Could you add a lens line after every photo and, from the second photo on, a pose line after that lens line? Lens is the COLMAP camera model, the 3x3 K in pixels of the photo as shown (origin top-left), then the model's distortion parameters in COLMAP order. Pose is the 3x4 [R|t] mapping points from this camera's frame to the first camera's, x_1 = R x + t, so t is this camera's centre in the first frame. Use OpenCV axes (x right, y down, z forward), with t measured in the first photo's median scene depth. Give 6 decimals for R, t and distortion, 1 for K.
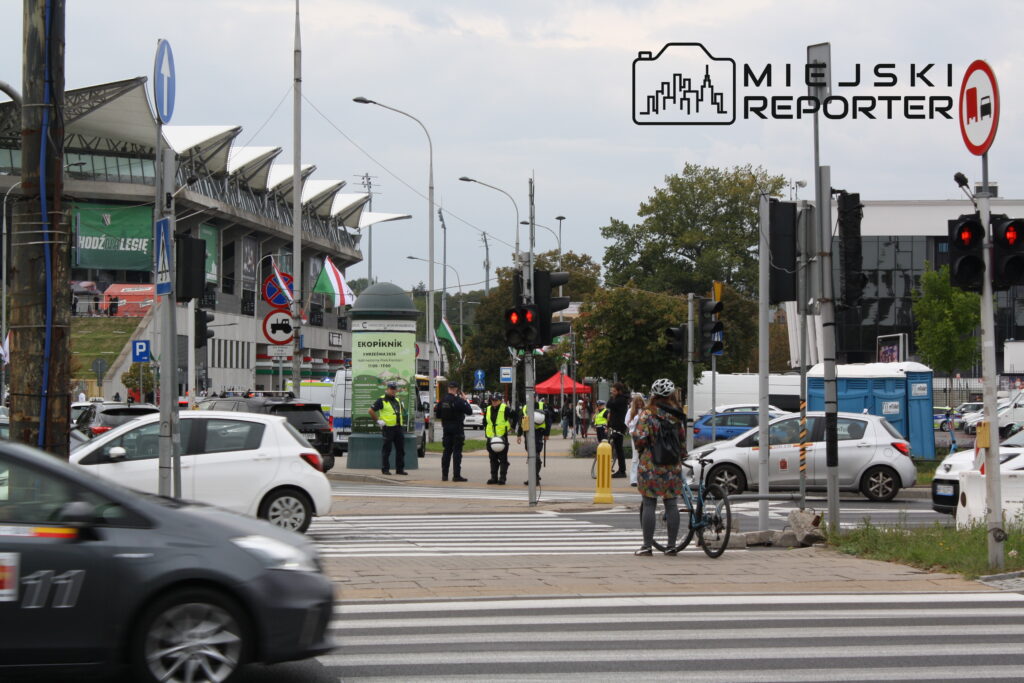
lens RADIAL K [[2618.5, 0, 513.1], [0, 2618.5, 341.4], [0, 0, 1]] dist [0.700577, 0.000000]
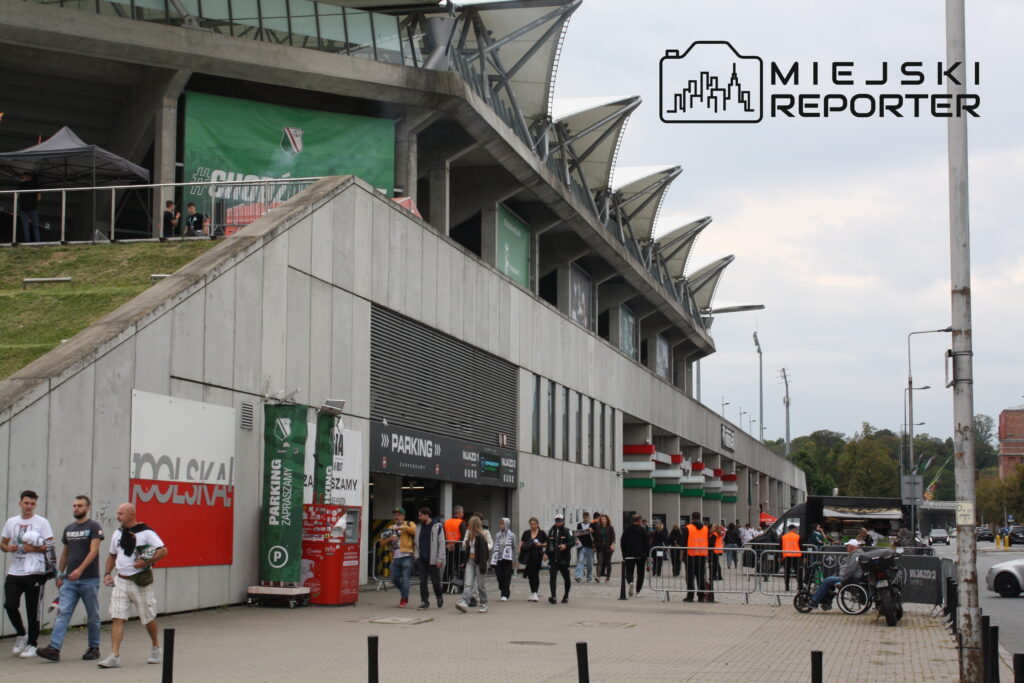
lens RADIAL K [[1852.4, 0, 511.9], [0, 1852.4, 340.9], [0, 0, 1]] dist [-0.001370, 0.000000]
pose [[0.993485, -0.019864, -0.112217, -0.072896], [0.010440, 0.996415, -0.083954, 0.012477], [0.113482, 0.082236, 0.990131, 0.621363]]
